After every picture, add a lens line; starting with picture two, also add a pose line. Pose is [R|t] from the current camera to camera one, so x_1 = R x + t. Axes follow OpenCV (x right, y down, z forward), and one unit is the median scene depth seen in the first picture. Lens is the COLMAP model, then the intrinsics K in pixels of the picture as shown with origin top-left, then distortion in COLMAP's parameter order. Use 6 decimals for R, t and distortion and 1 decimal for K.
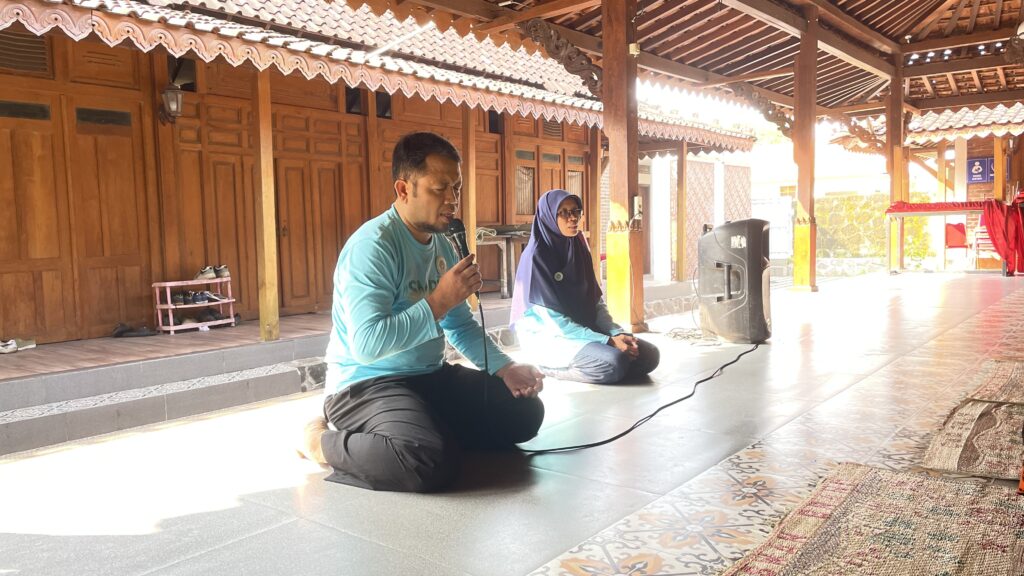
lens RADIAL K [[778.9, 0, 516.6], [0, 778.9, 282.5], [0, 0, 1]] dist [0.106787, -0.138983]
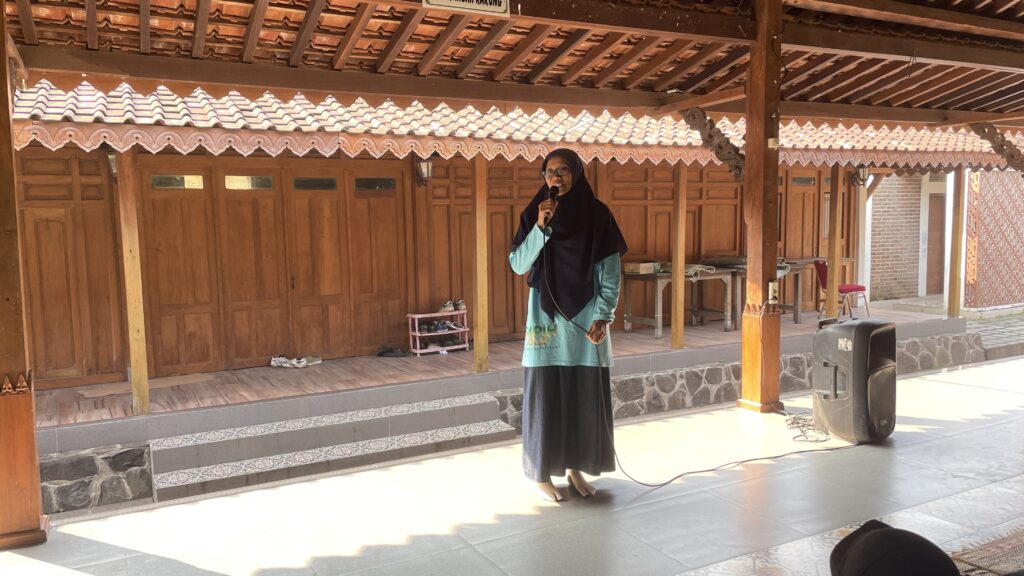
lens RADIAL K [[778.9, 0, 516.6], [0, 778.9, 282.5], [0, 0, 1]] dist [0.106787, -0.138983]
pose [[0.923449, 0.042204, -0.381393, 0.173386], [-0.033947, 0.999021, 0.028356, -0.092243], [0.382217, -0.013238, 0.923978, -0.075274]]
